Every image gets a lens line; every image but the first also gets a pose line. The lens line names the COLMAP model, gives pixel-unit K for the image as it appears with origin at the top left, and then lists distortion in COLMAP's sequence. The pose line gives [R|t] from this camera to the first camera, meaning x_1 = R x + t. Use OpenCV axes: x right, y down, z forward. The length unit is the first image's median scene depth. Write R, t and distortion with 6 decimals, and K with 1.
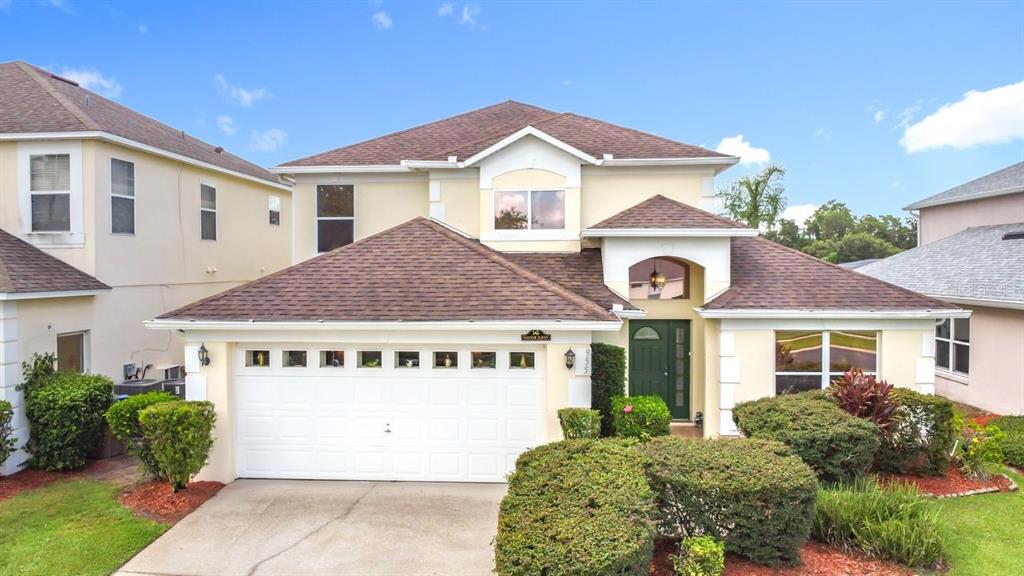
lens RADIAL K [[751.7, 0, 494.4], [0, 751.7, 287.3], [0, 0, 1]] dist [-0.032616, 0.000815]
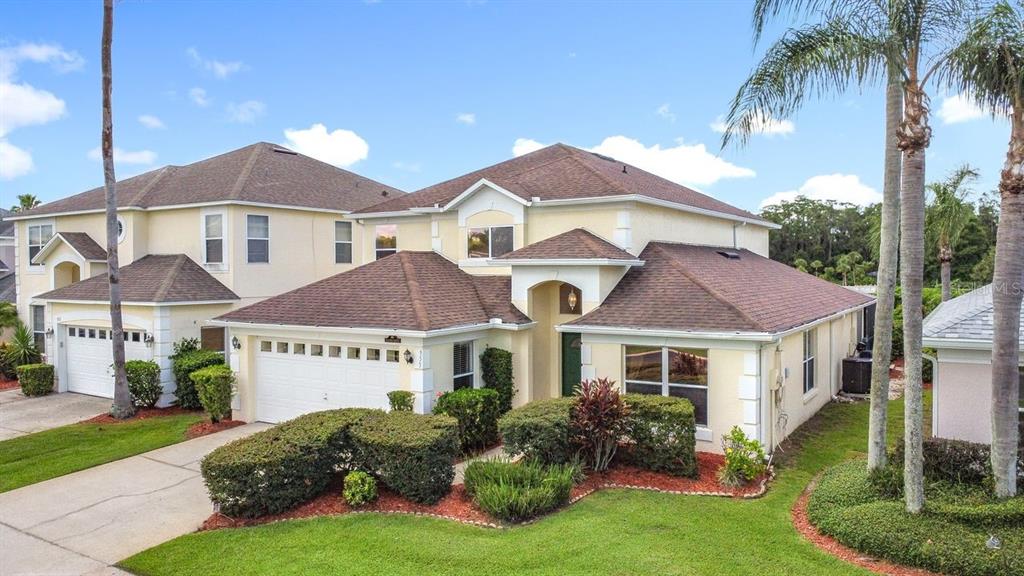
lens RADIAL K [[751.7, 0, 494.4], [0, 751.7, 287.3], [0, 0, 1]] dist [-0.032616, 0.000815]
pose [[0.877853, 0.009416, -0.478838, 0.732111], [-0.010657, 0.999943, 0.000126, -0.029565], [0.478812, 0.004993, 0.877903, -0.132598]]
